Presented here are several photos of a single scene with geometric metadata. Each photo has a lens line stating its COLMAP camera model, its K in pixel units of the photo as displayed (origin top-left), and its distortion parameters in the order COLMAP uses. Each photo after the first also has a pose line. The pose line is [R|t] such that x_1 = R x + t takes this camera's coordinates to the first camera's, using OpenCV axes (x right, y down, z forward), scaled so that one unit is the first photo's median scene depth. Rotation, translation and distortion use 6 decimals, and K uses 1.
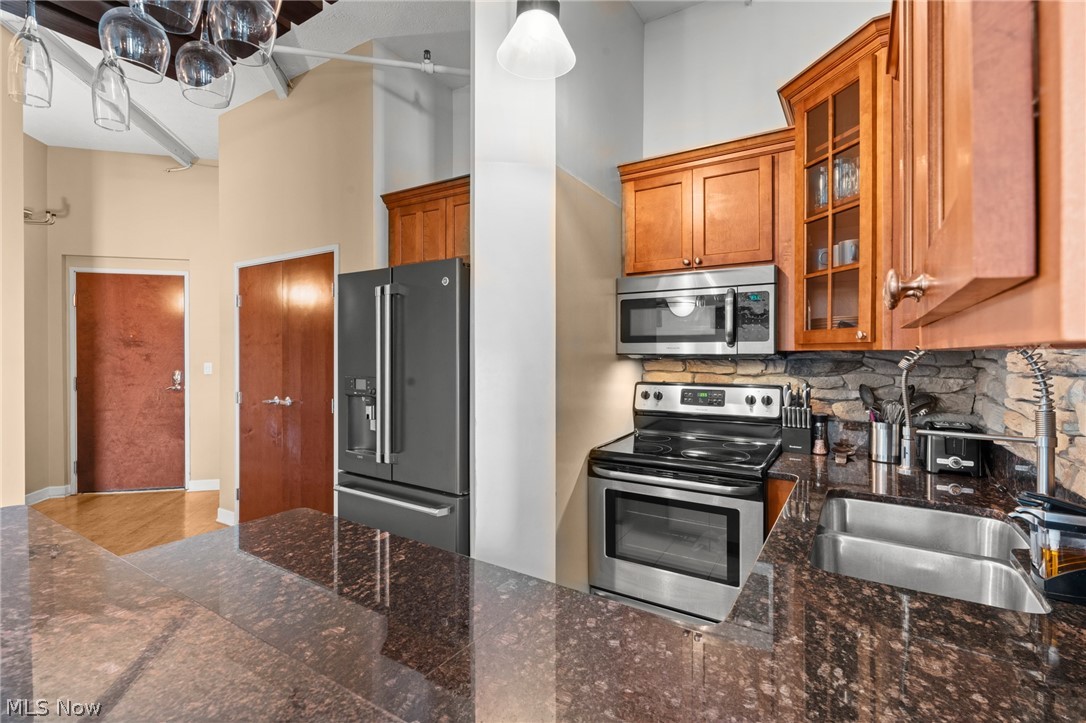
lens RADIAL K [[502.5, 0, 546.1], [0, 502.5, 355.8], [0, 0, 1]] dist [0.002127, -0.001380]
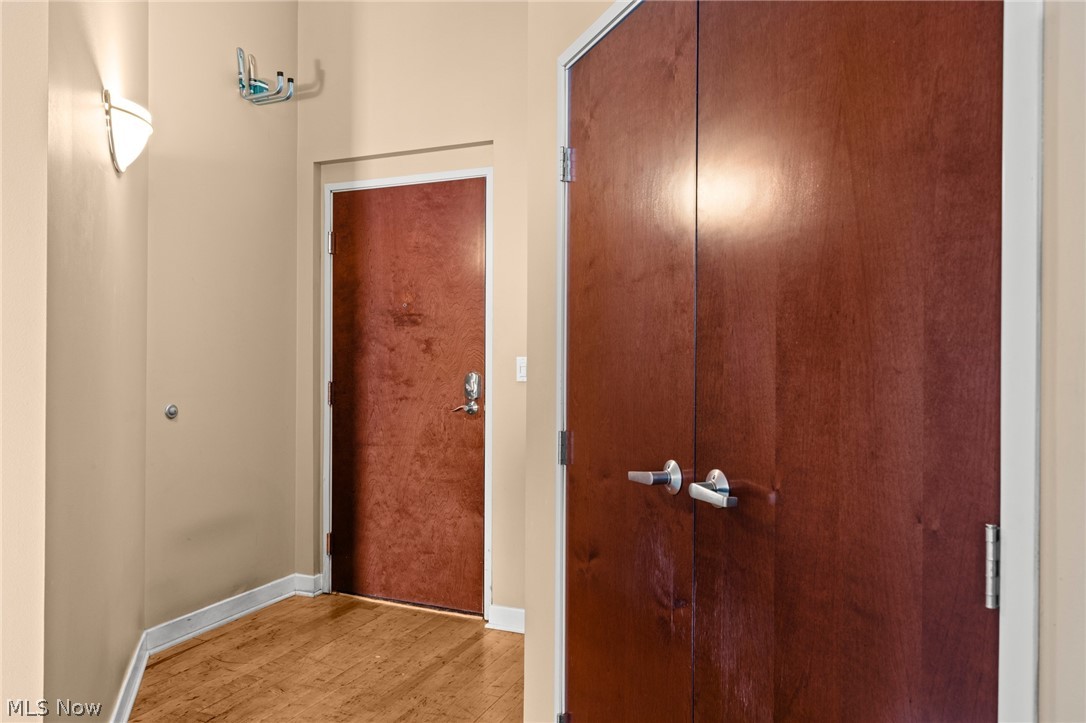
lens RADIAL K [[725.1, 0, 547.3], [0, 725.1, 358.0], [0, 0, 1]] dist [0.006731, -0.004234]
pose [[0.814786, 0.001160, -0.579760, -0.369320], [-0.008149, 0.999922, -0.009452, 0.029516], [0.579704, 0.012426, 0.814732, 0.648213]]
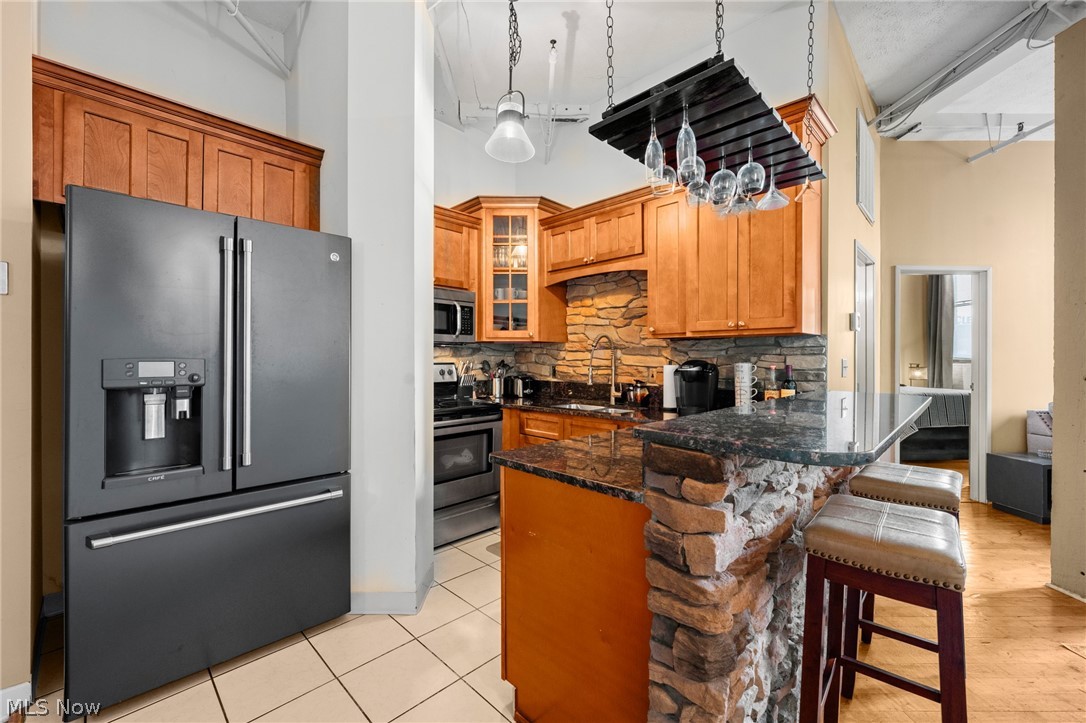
lens RADIAL K [[438.6, 0, 541.3], [0, 438.6, 359.4], [0, 0, 1]] dist [0.000542, 0.000055]
pose [[0.208958, -0.002538, 0.977921, -0.610383], [0.005018, 0.999986, 0.001523, 0.032309], [-0.977912, 0.004589, 0.208968, 0.274643]]
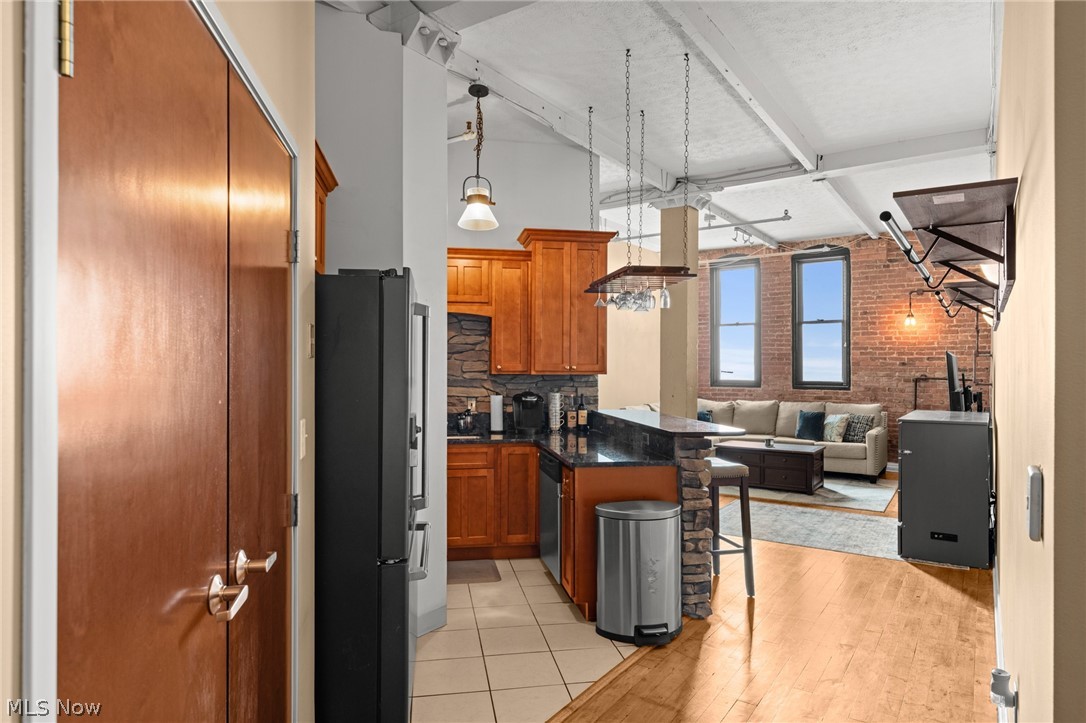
lens RADIAL K [[639.9, 0, 541.3], [0, 639.9, 363.0], [0, 0, 1]] dist [0.005366, -0.001117]
pose [[-0.672591, 0.002554, 0.740010, -0.894115], [0.001512, 0.999997, -0.002078, -0.024065], [-0.740013, -0.000279, -0.672592, 1.103897]]
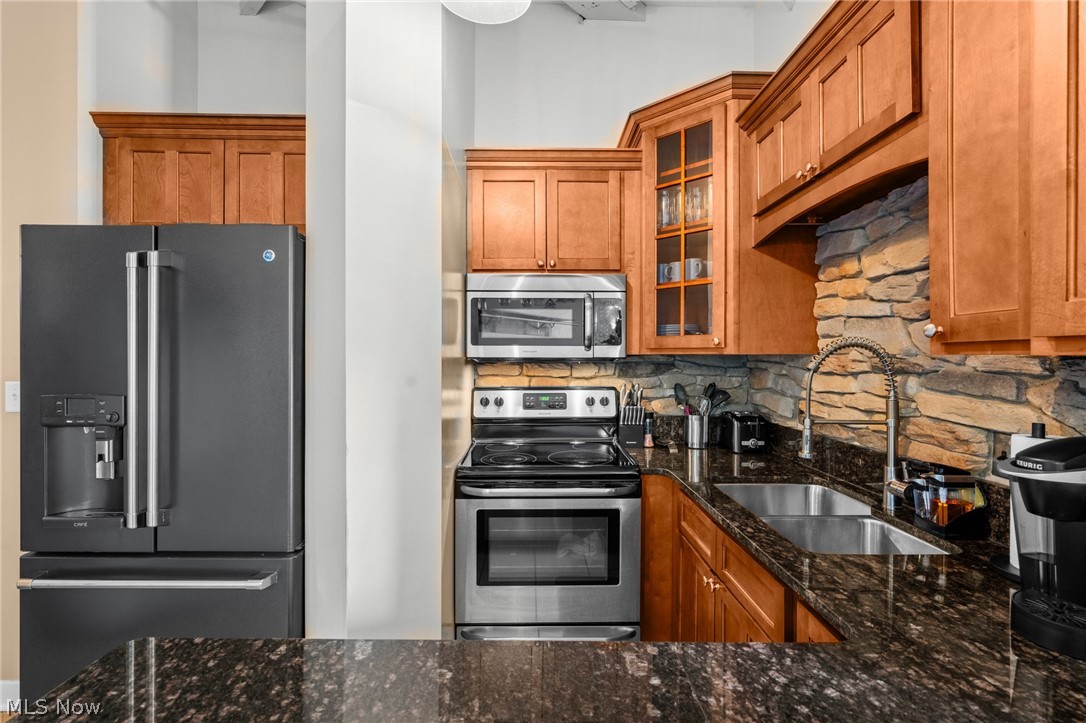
lens RADIAL K [[502.5, 0, 542.4], [0, 502.5, 358.1], [0, 0, 1]] dist [0.002127, -0.001380]
pose [[0.836266, -0.001971, 0.548320, -0.171282], [0.002093, 0.999998, 0.000402, -0.002050], [-0.548320, 0.000811, 0.836268, 0.123159]]
